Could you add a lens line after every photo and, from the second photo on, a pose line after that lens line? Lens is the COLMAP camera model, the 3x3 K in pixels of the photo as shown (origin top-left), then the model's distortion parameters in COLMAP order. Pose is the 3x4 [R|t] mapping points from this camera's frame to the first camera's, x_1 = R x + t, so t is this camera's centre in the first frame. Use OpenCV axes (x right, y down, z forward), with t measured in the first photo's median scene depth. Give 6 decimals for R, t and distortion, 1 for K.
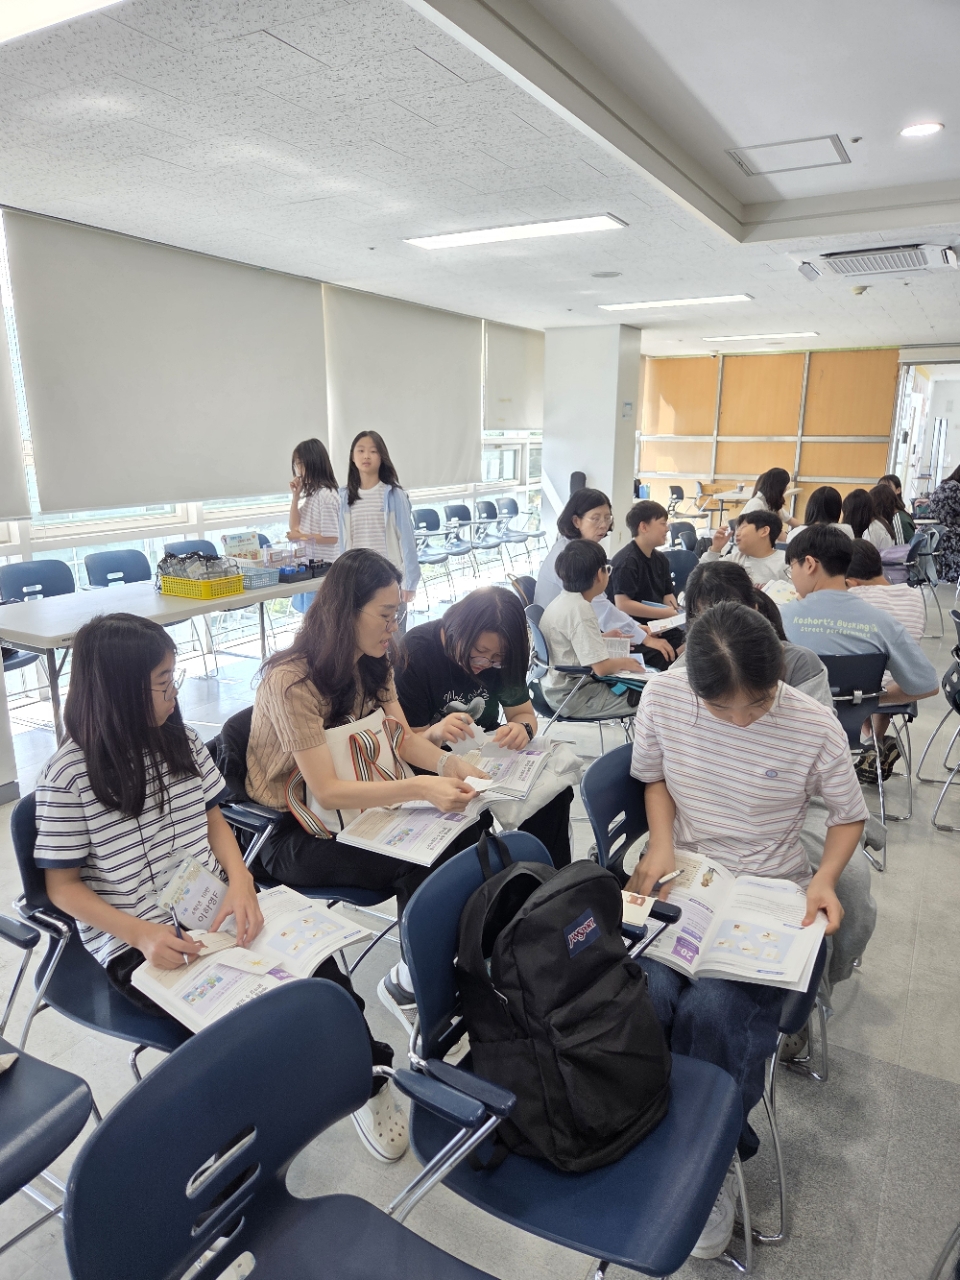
lens RADIAL K [[853.5, 0, 477.9], [0, 853.5, 635.1], [0, 0, 1]] dist [0.048173, -0.036430]
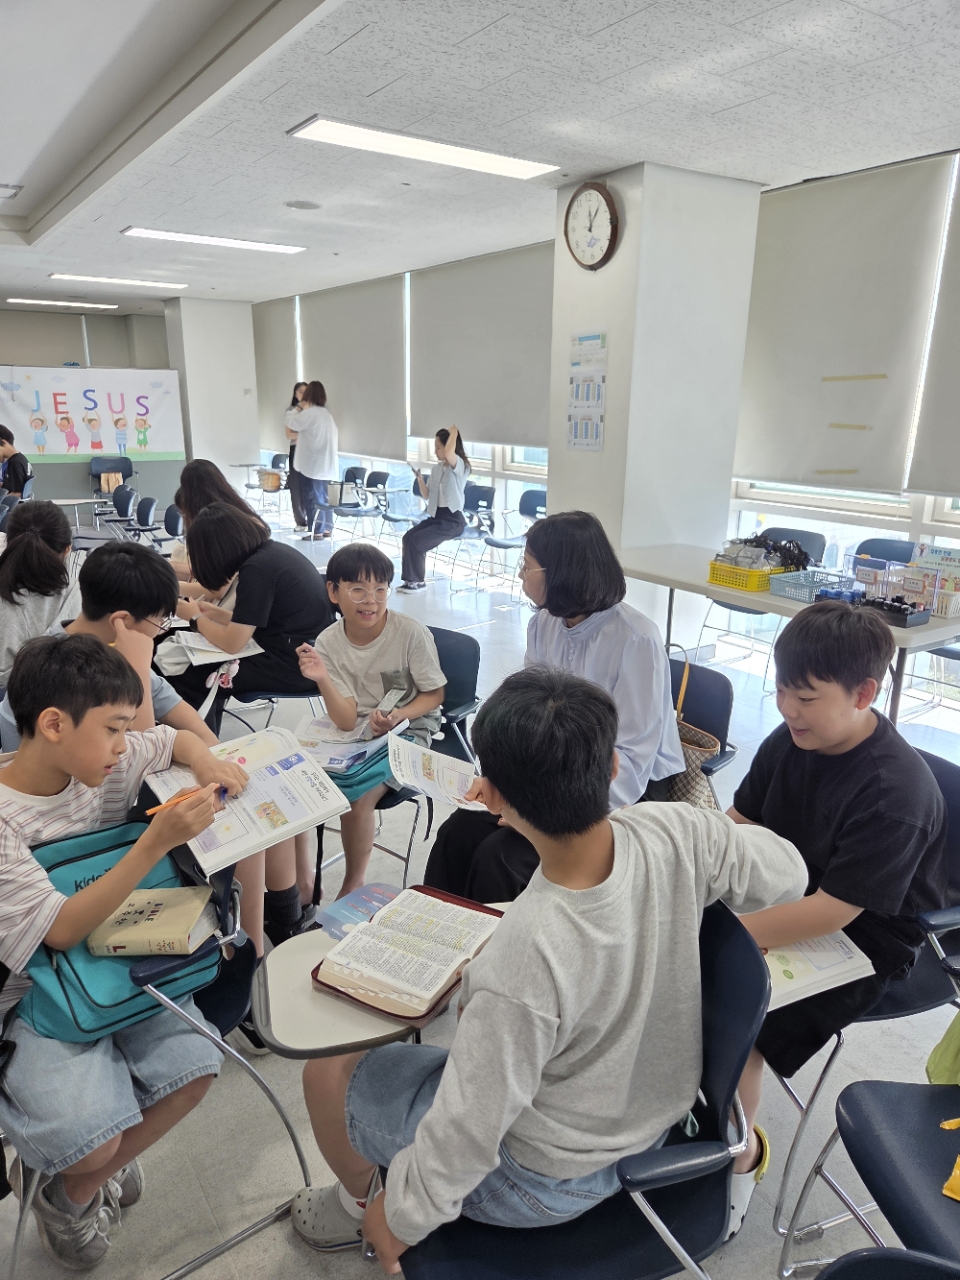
lens RADIAL K [[853.5, 0, 481.1], [0, 853.5, 644.6], [0, 0, 1]] dist [0.048173, -0.036430]
pose [[-0.420988, 0.252752, -0.871140, 0.872166], [-0.209190, 0.907451, 0.364380, -0.373304], [0.882615, 0.335633, -0.329153, 1.548927]]
